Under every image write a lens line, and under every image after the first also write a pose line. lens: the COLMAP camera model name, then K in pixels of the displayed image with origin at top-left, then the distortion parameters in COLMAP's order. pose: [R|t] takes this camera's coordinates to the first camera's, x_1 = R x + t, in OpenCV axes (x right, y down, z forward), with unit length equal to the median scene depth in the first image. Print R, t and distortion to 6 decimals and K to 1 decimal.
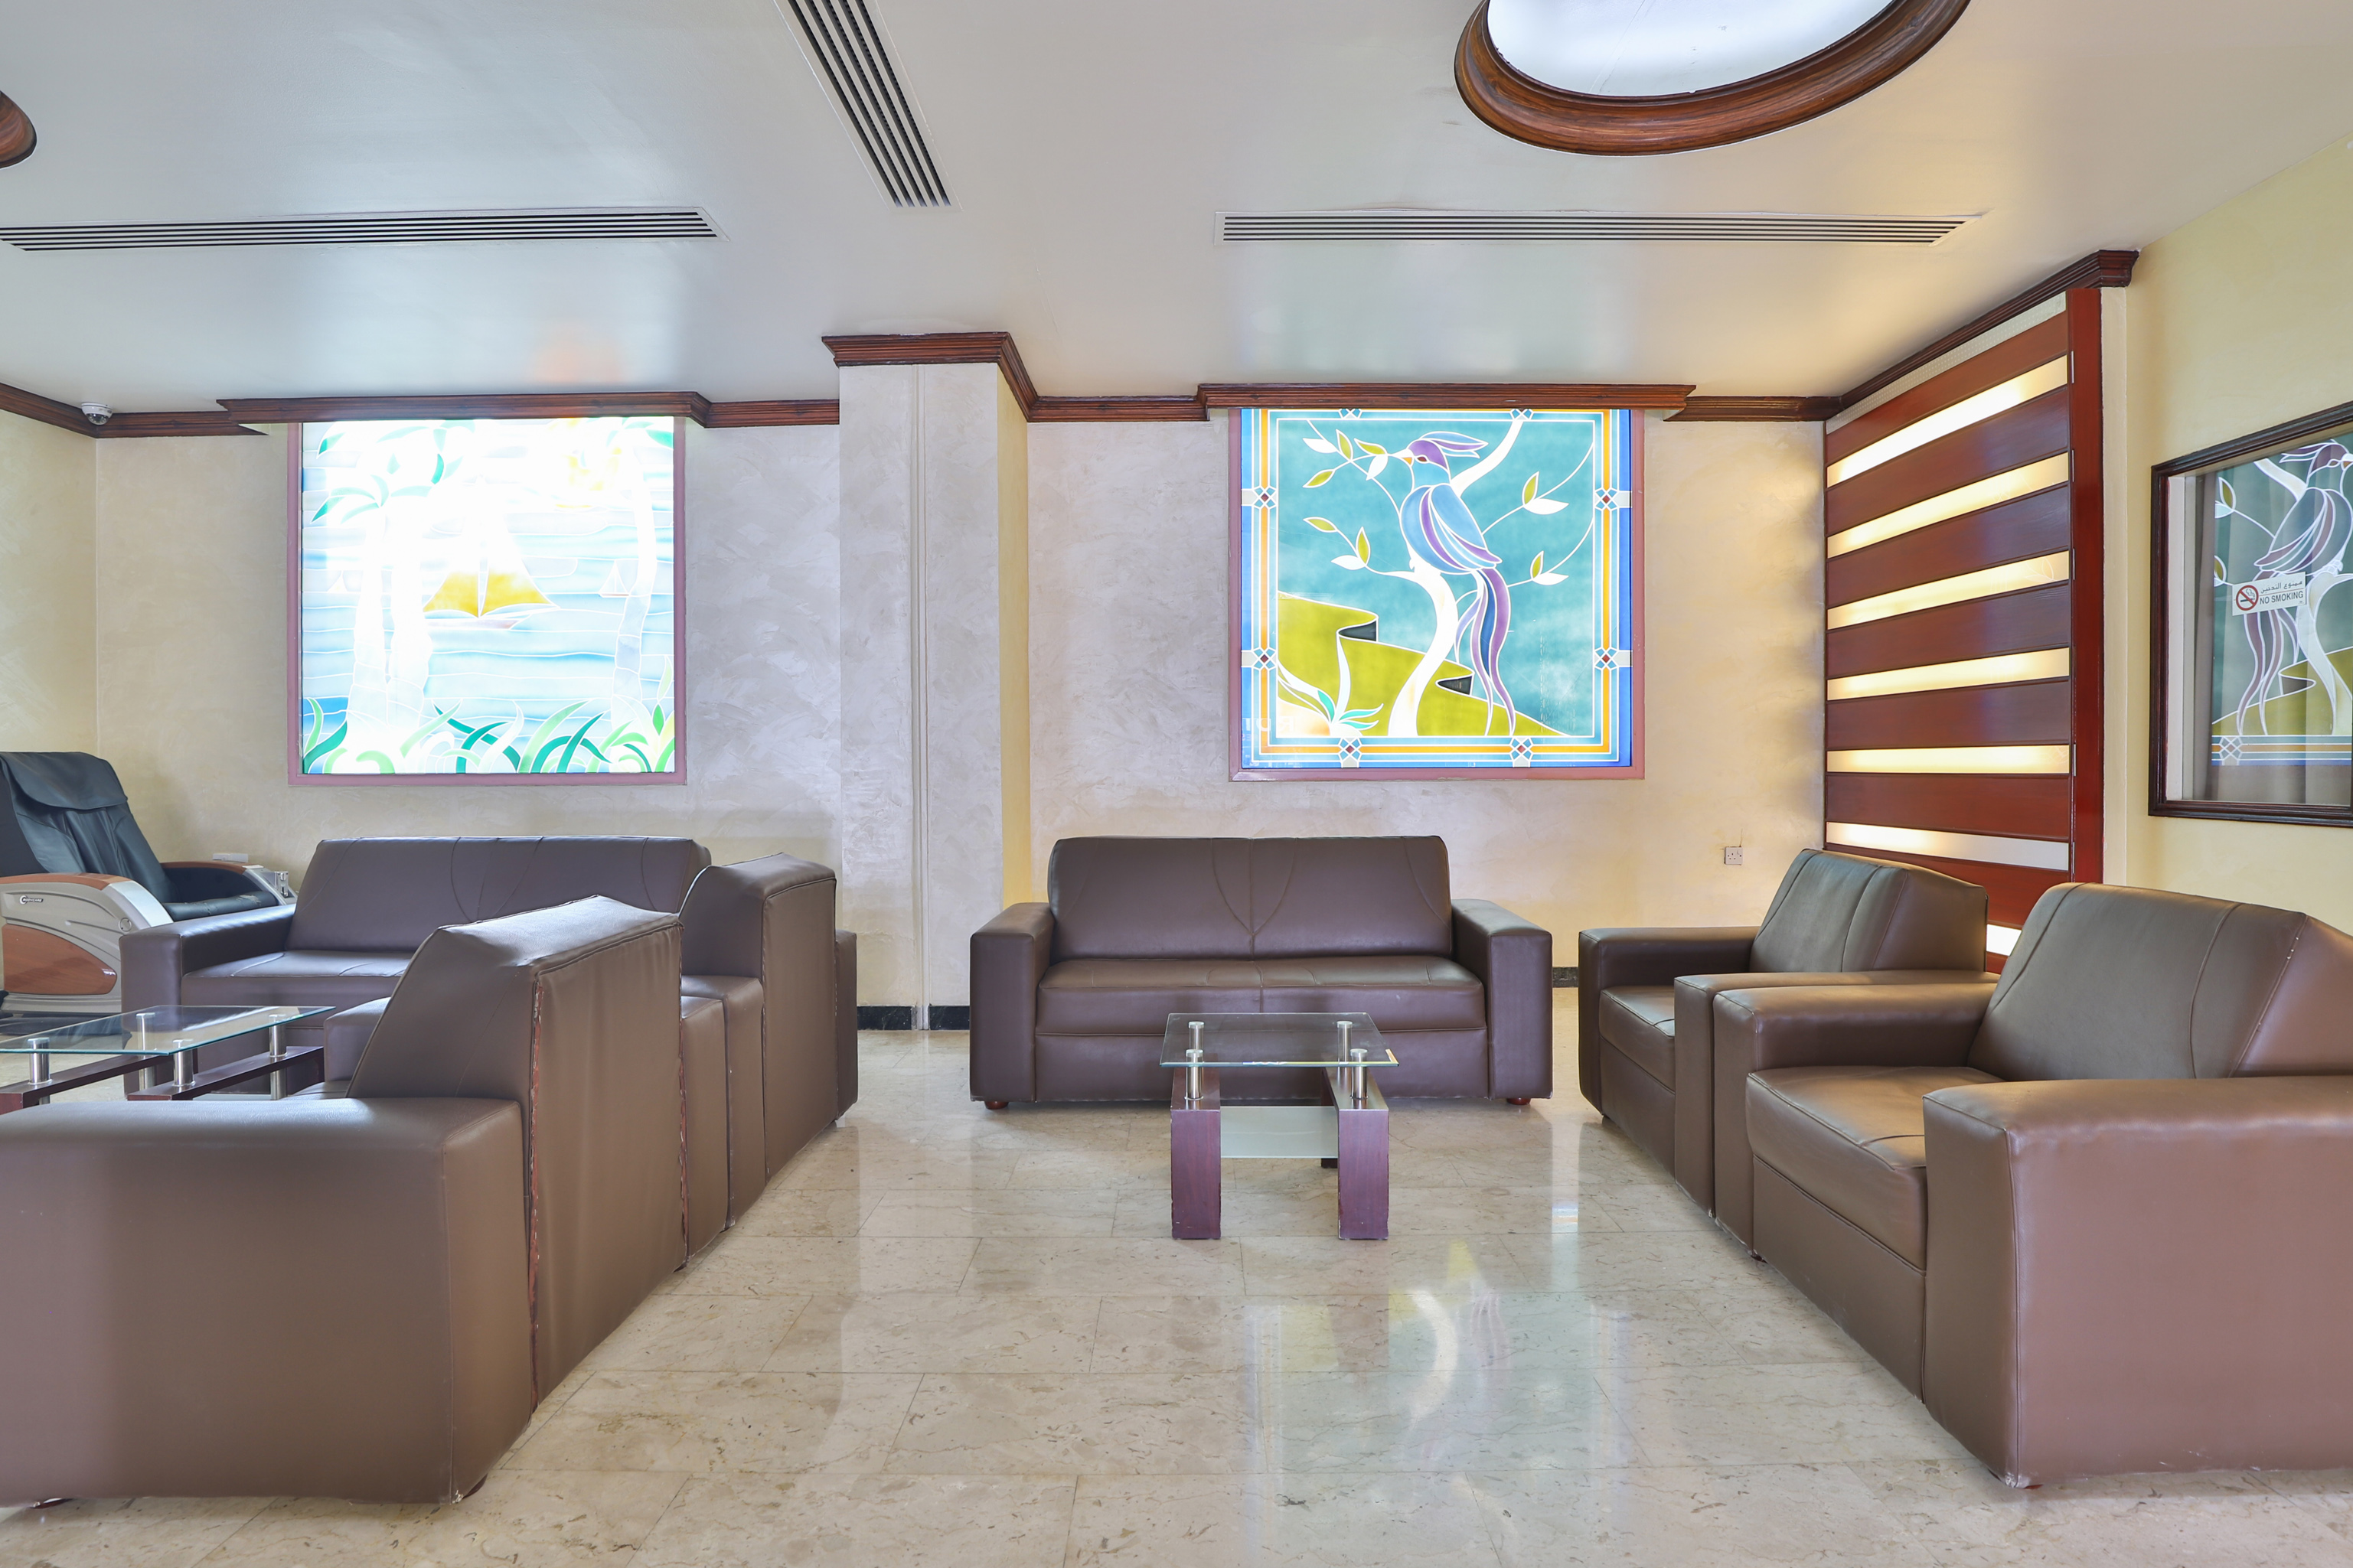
lens RADIAL K [[1145.2, 0, 1187.2], [0, 1145.2, 776.9], [0, 0, 1]] dist [-0.036955, 0.006702]
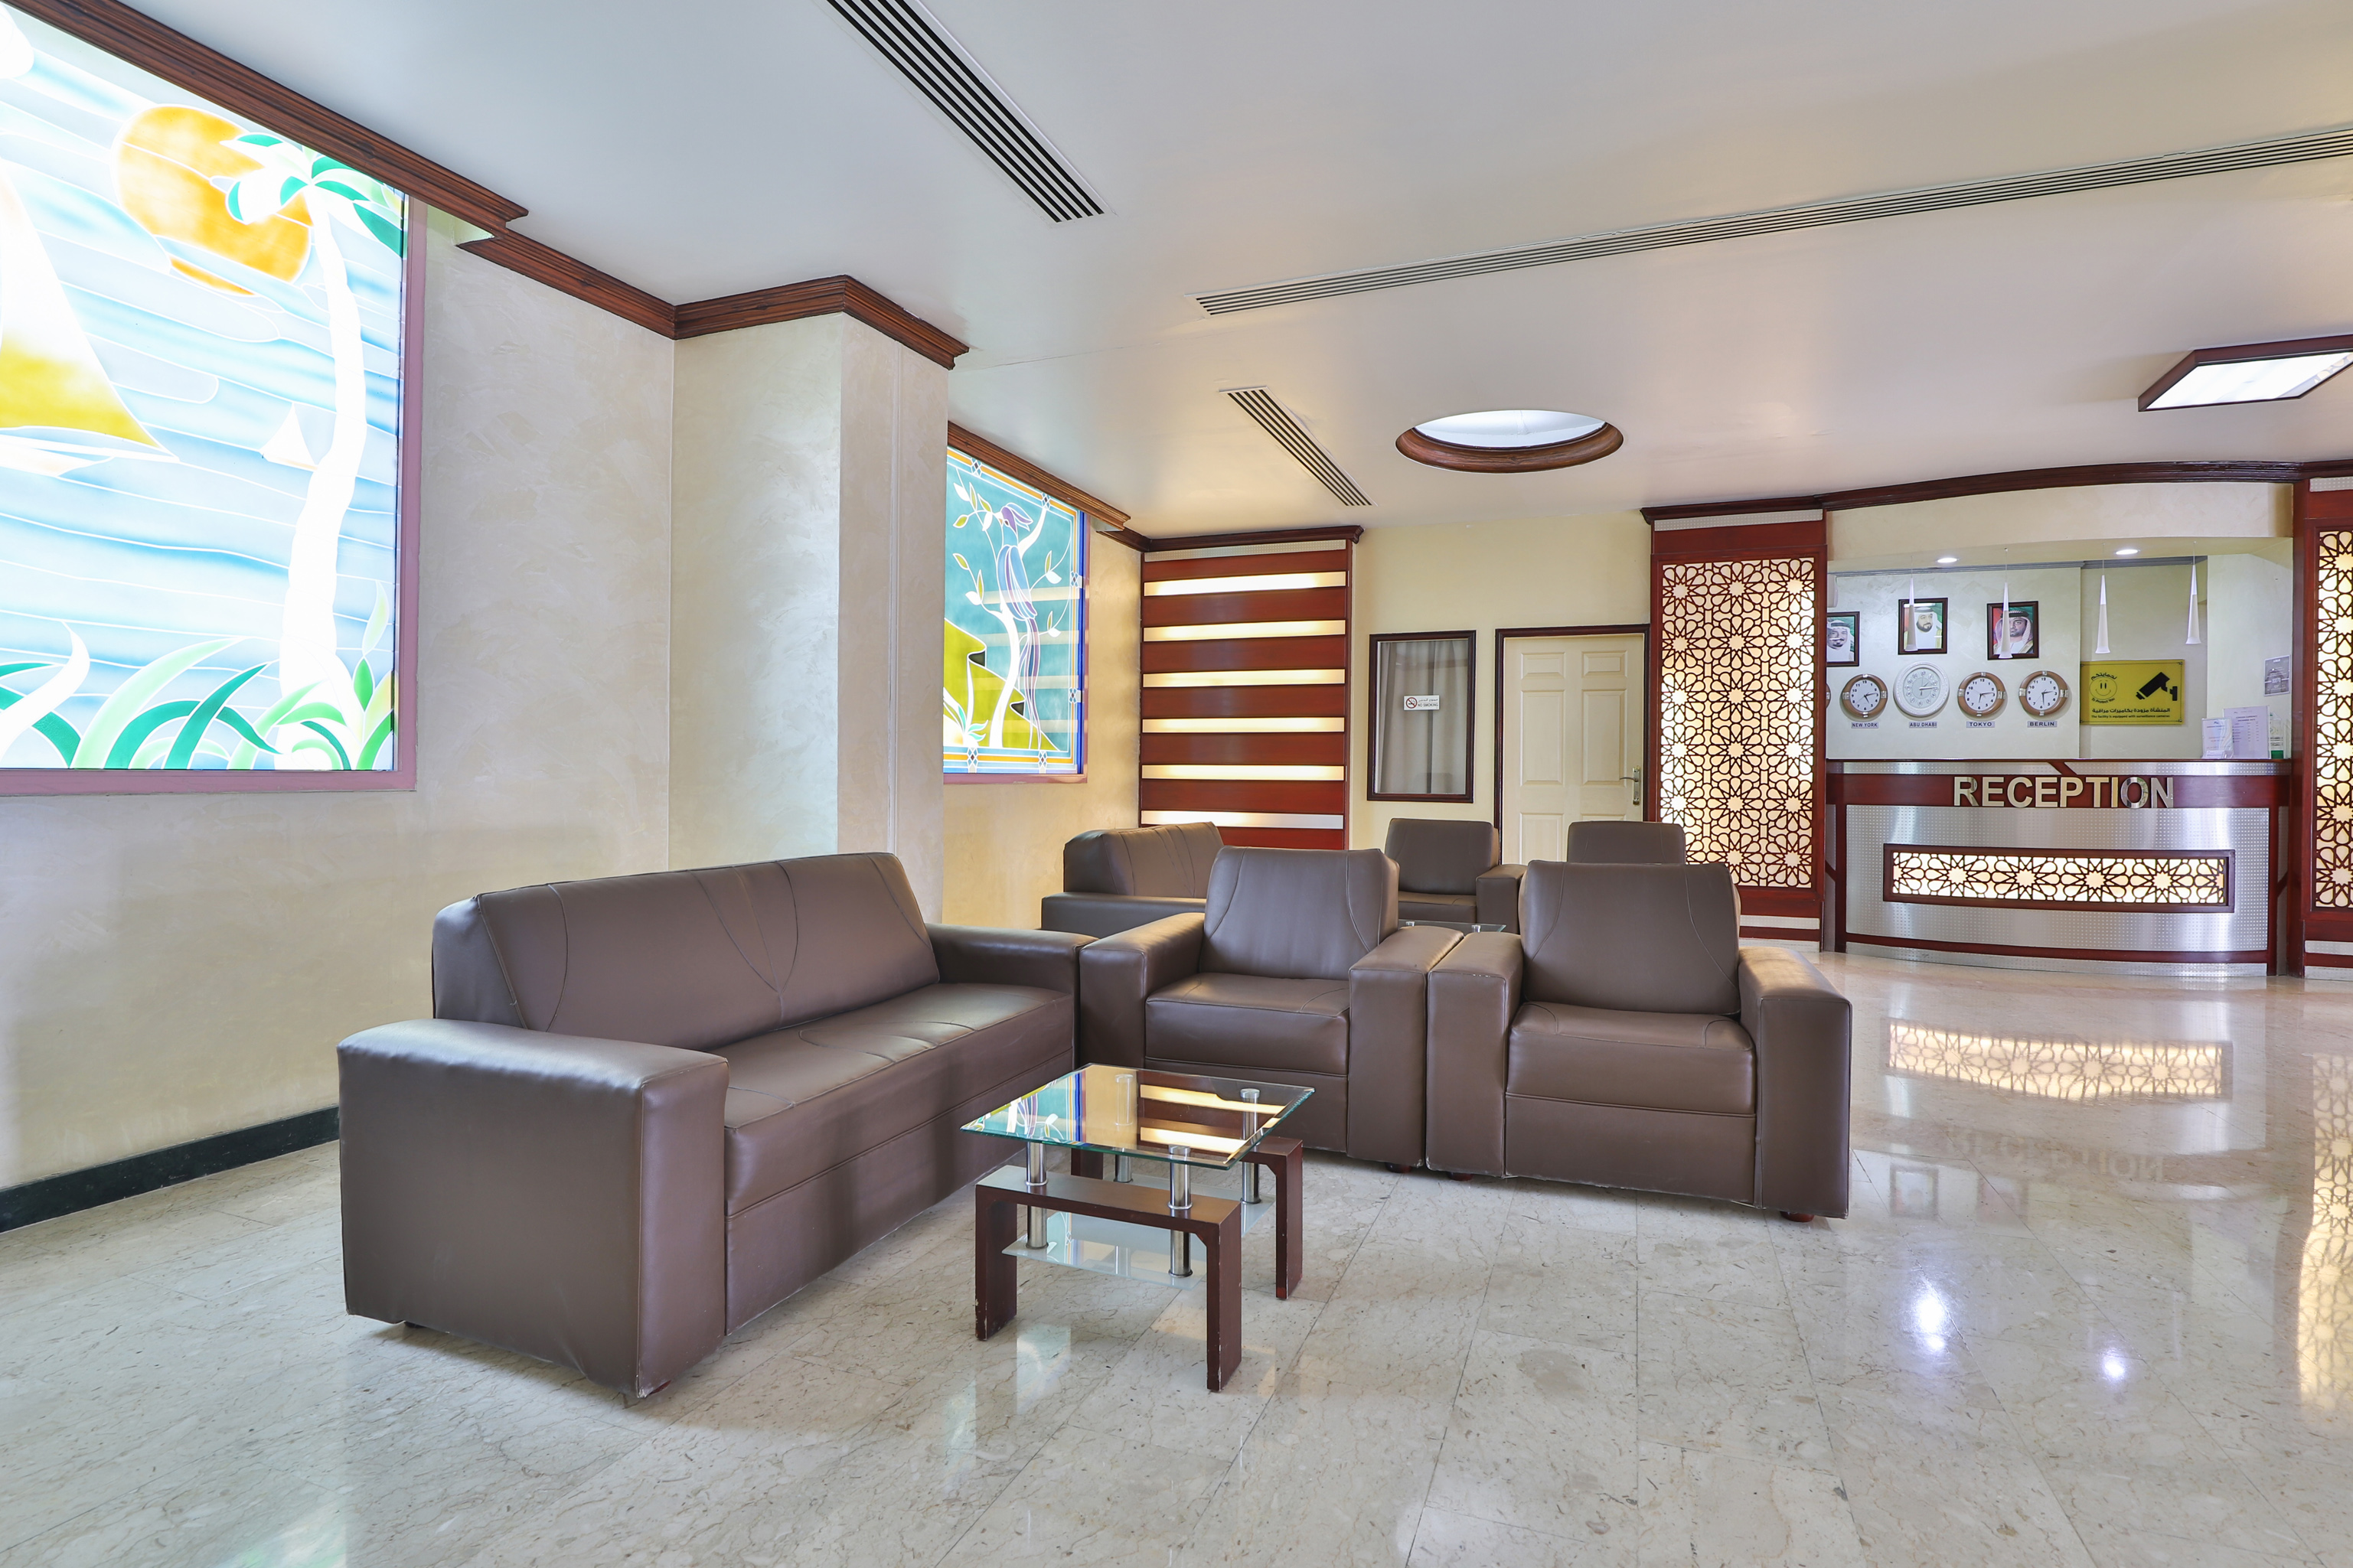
lens RADIAL K [[1145.2, 0, 1188.7], [0, 1145.2, 779.3], [0, 0, 1]] dist [-0.036955, 0.006702]
pose [[0.360494, 0.003505, 0.932755, -0.872729], [-0.002560, 0.999993, -0.002769, 0.001127], [-0.932758, -0.001390, 0.360500, 0.371617]]
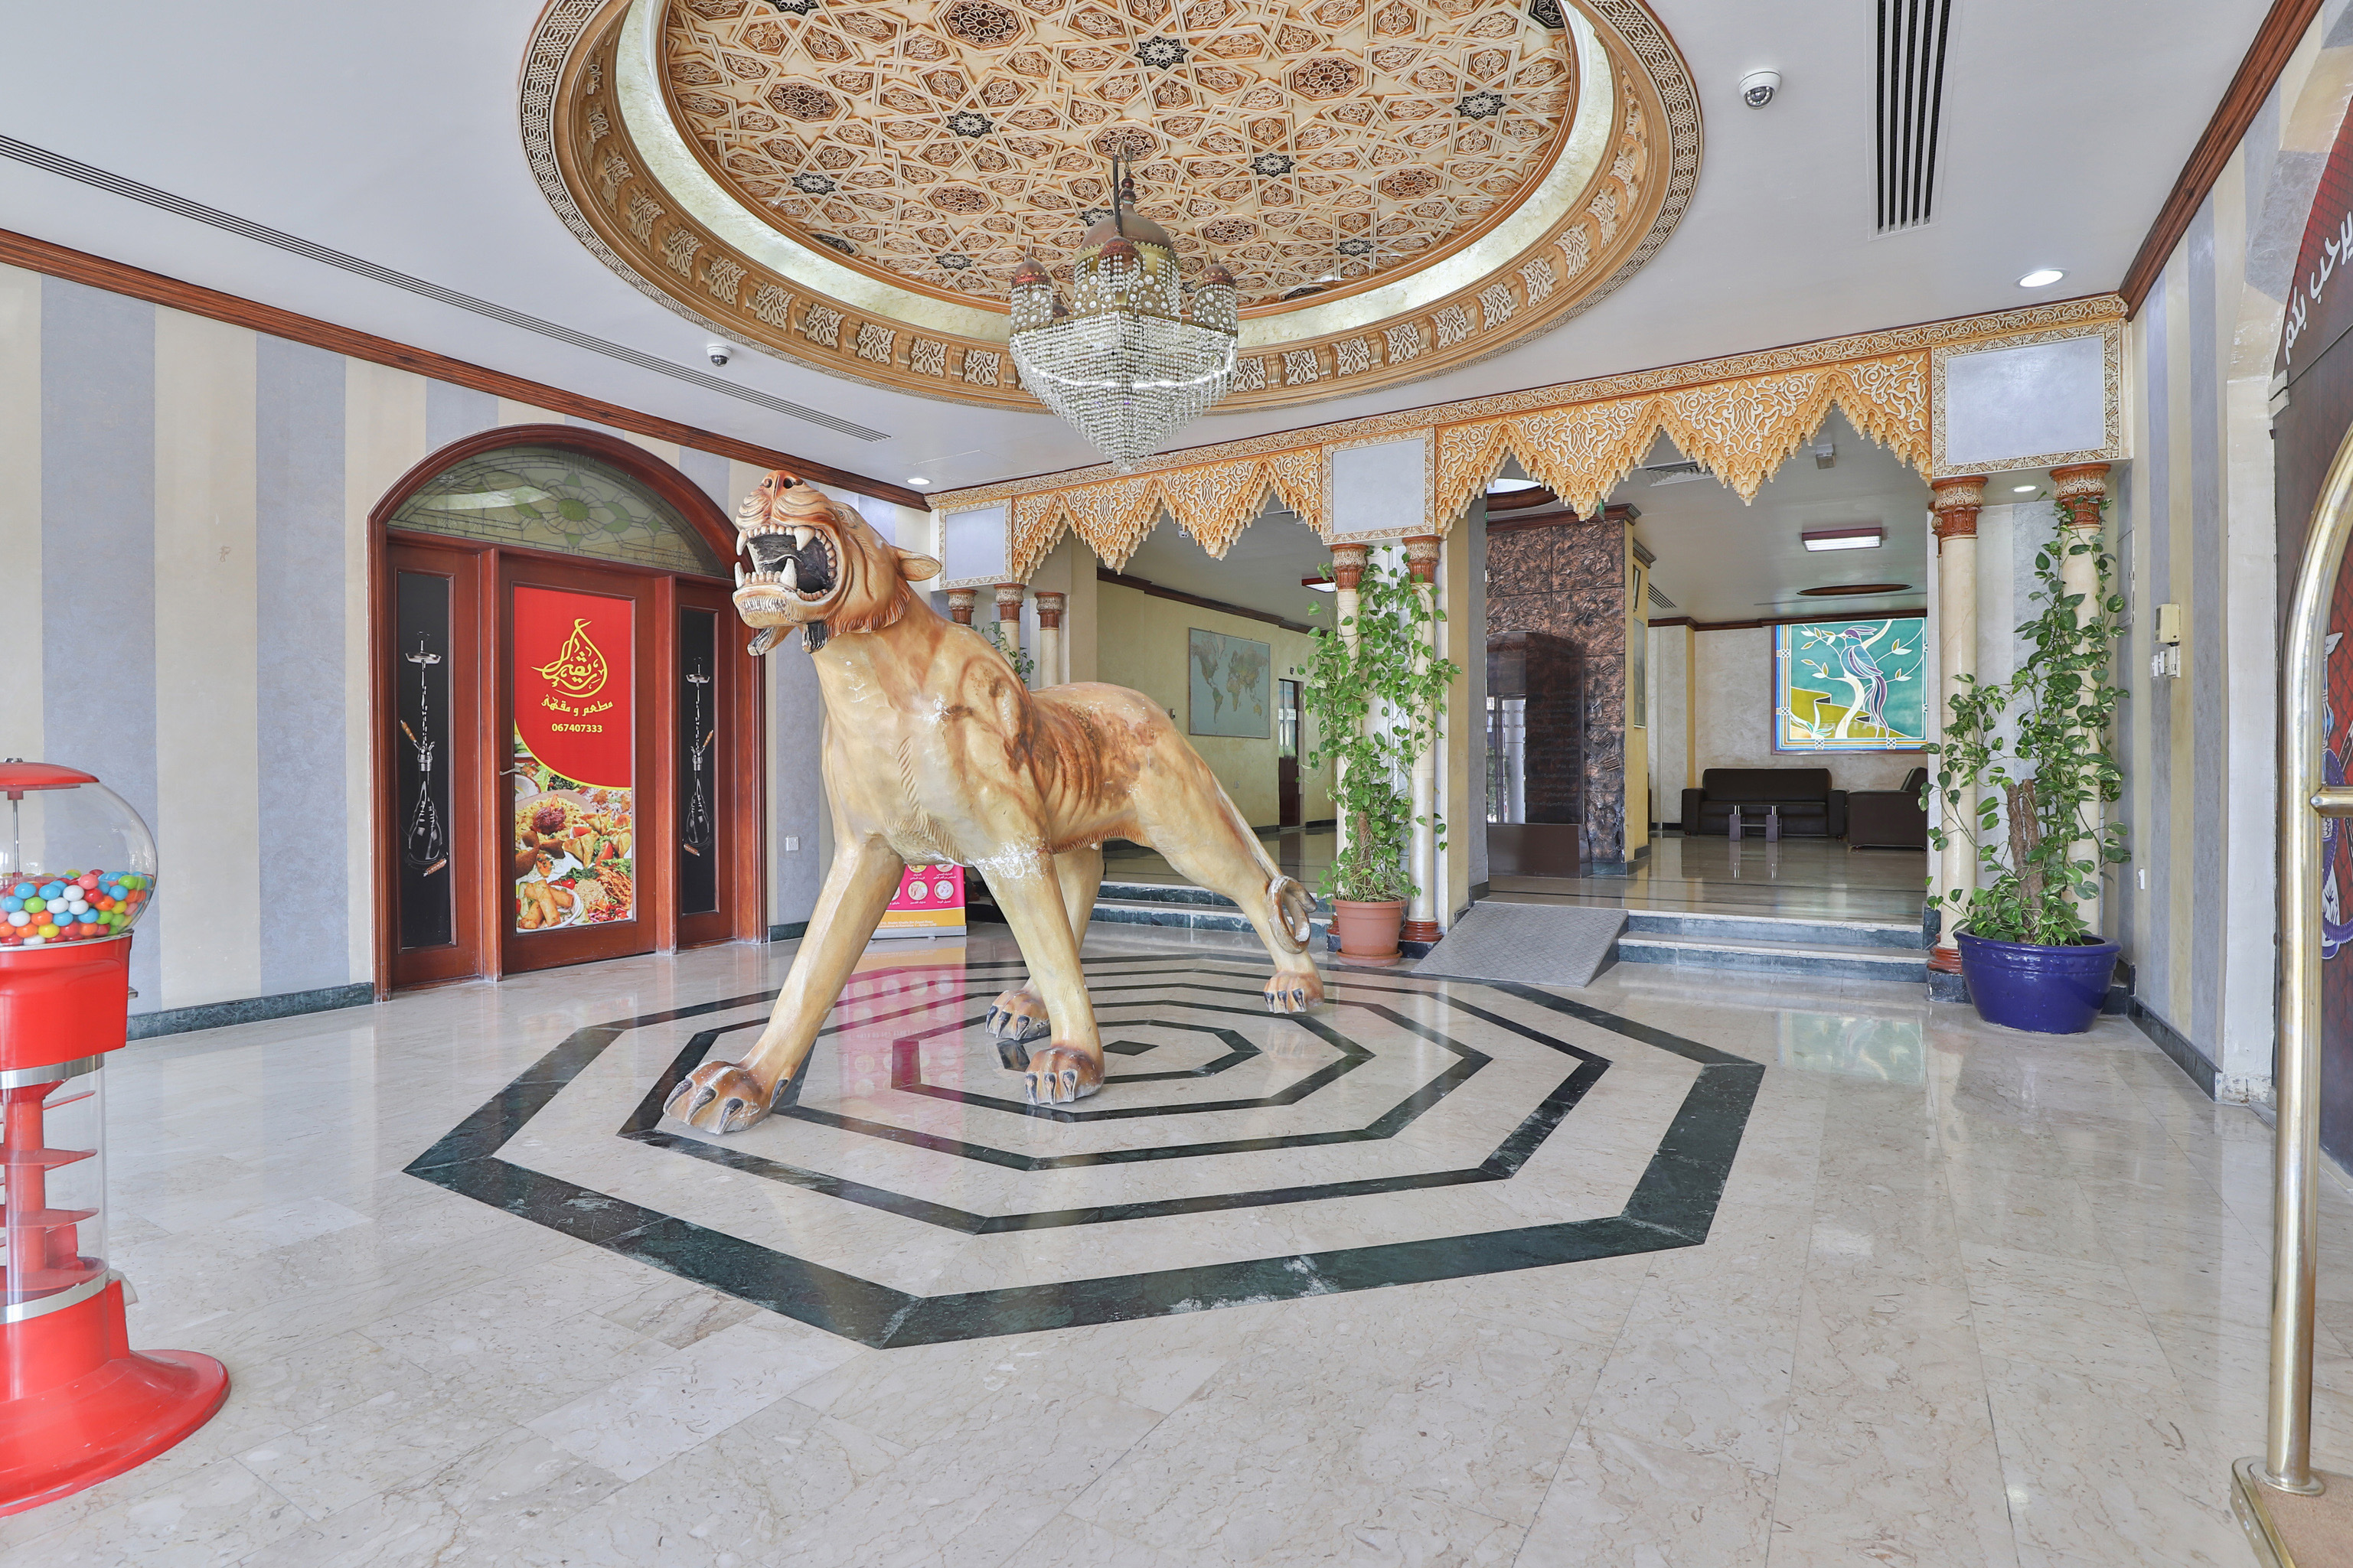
lens RADIAL K [[1145.2, 0, 1192.0], [0, 1145.2, 777.1], [0, 0, 1]] dist [-0.036955, 0.006702]
pose [[0.859749, 0.005196, -0.510691, 0.237418], [-0.005433, 0.999985, 0.001029, 0.063010], [0.510688, 0.001890, 0.859764, -2.121629]]
